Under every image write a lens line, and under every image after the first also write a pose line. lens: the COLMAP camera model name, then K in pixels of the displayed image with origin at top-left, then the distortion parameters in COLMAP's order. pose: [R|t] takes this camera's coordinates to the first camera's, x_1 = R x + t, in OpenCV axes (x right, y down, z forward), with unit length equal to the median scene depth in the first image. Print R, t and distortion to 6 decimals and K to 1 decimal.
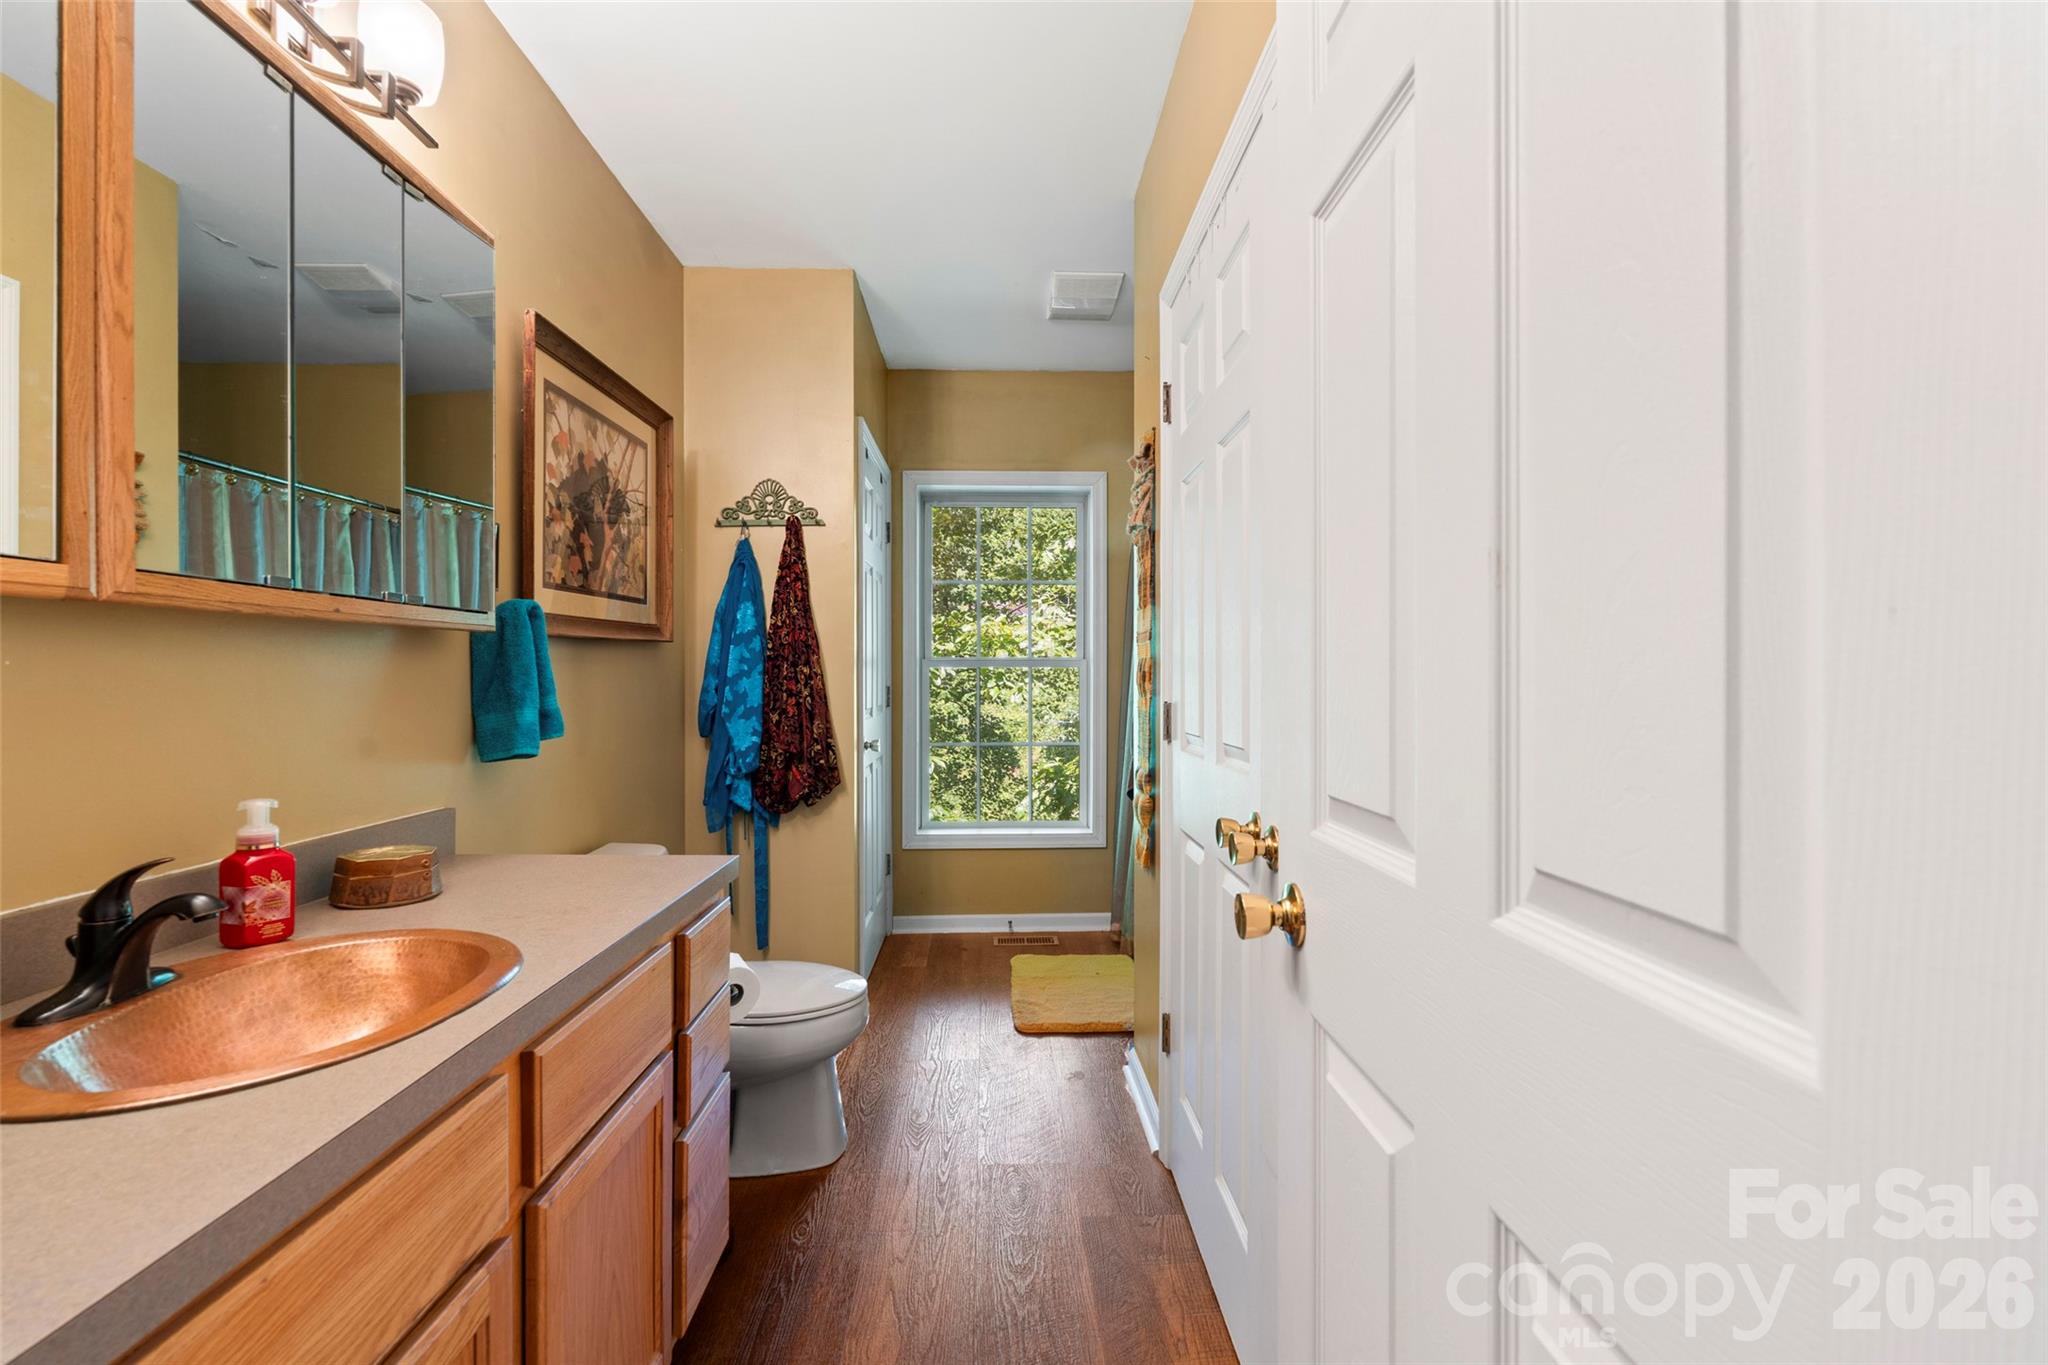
lens RADIAL K [[890.9, 0, 1026.5], [0, 890.9, 679.7], [0, 0, 1]] dist [-0.004600, -0.000133]
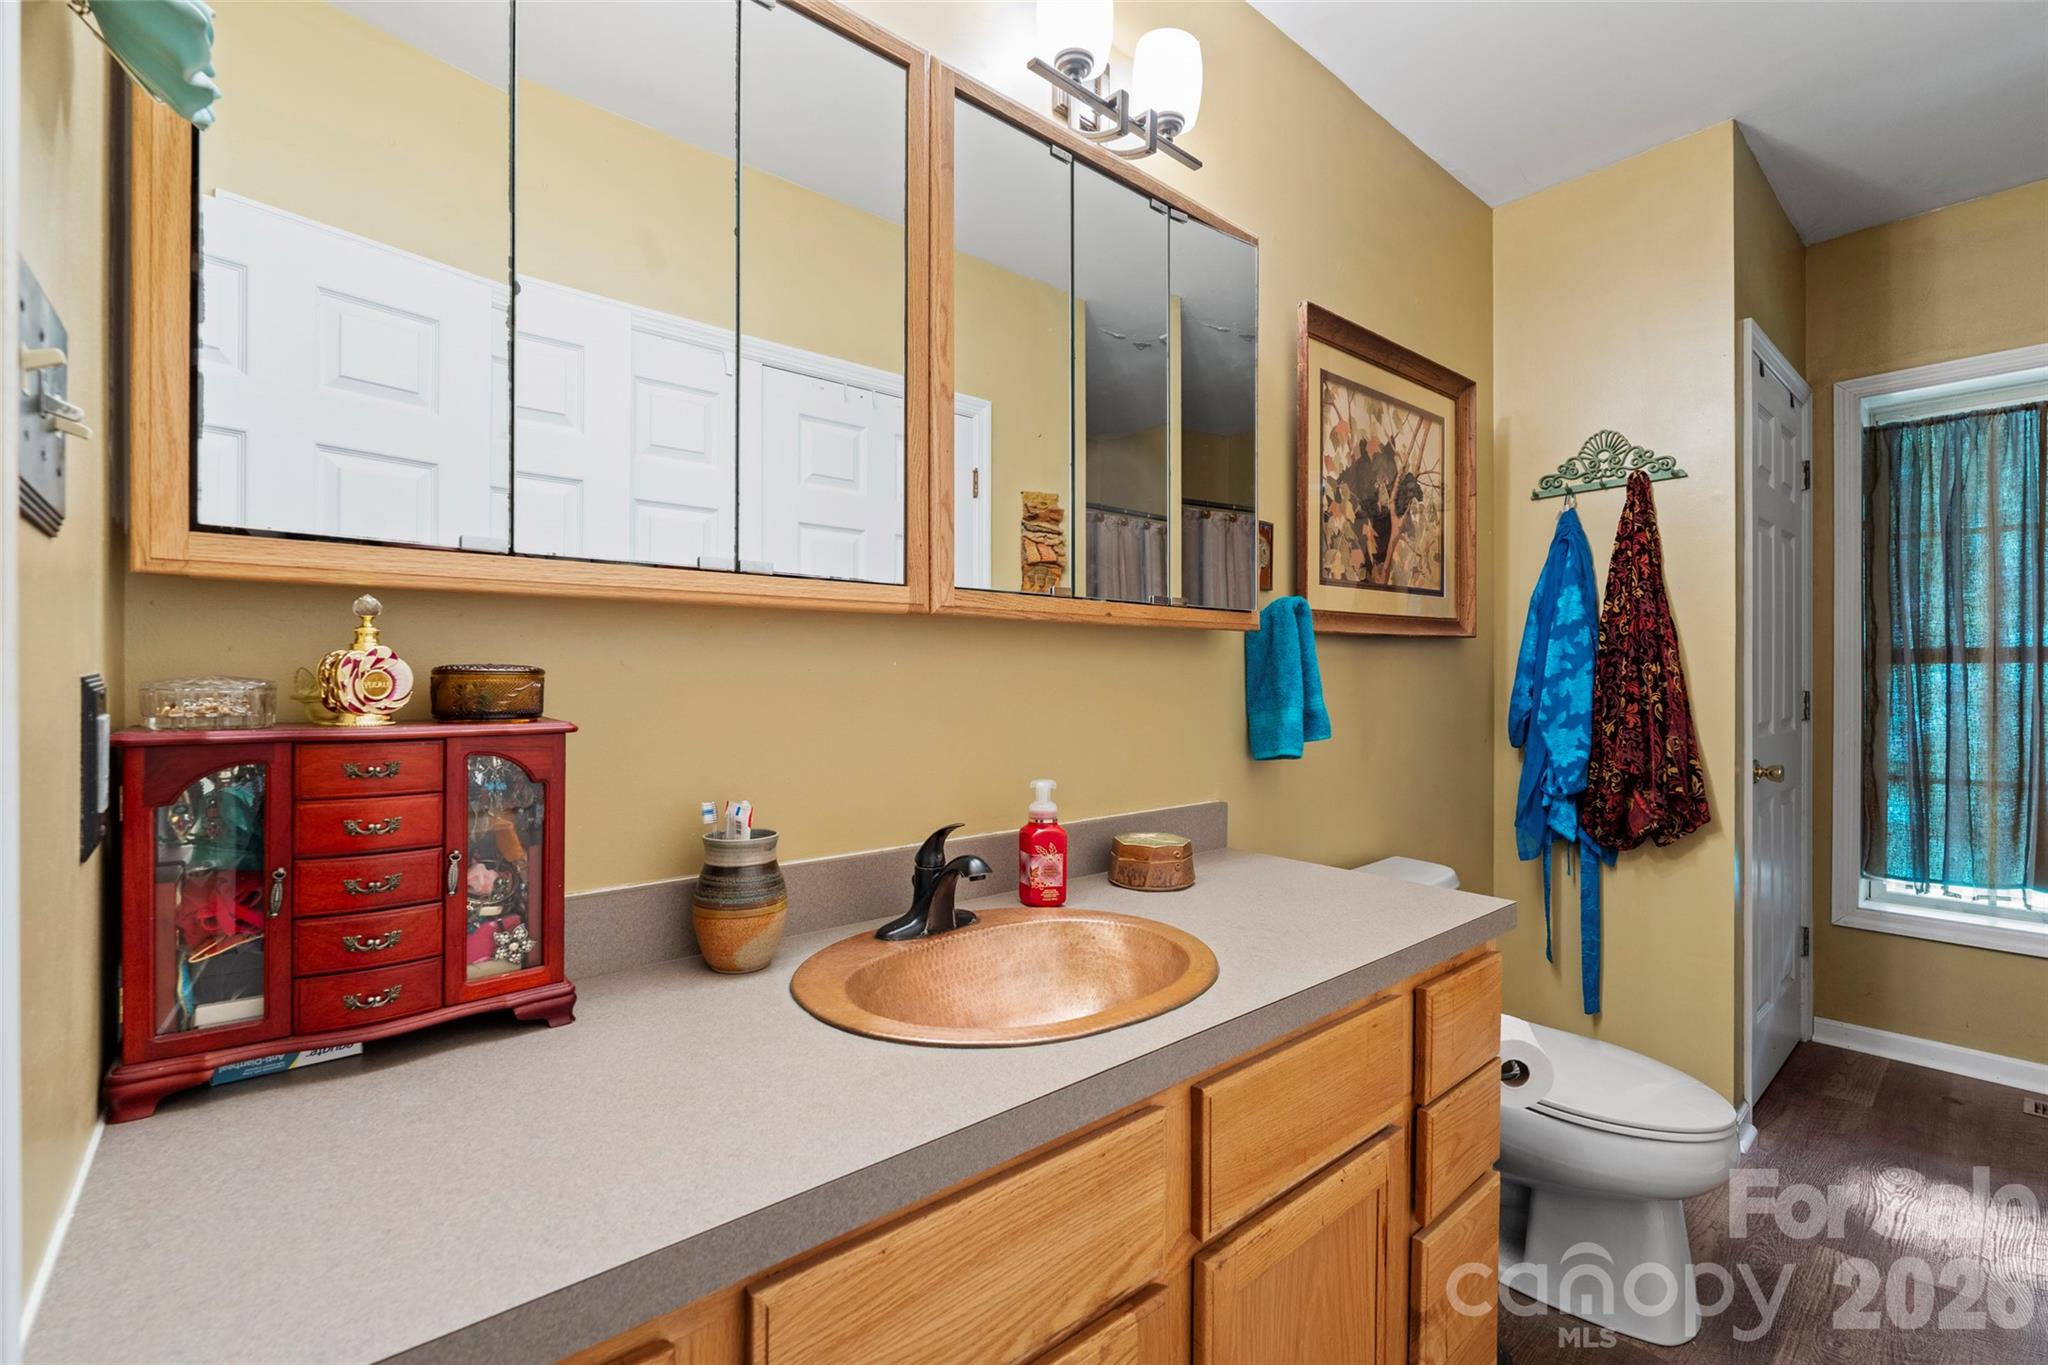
lens RADIAL K [[890.9, 0, 1026.5], [0, 890.9, 679.7], [0, 0, 1]] dist [-0.004600, -0.000133]
pose [[0.625538, 0.001921, -0.780191, 0.014107], [-0.003959, 0.999992, -0.000712, 0.002184], [0.780184, 0.003534, 0.625541, 0.121762]]
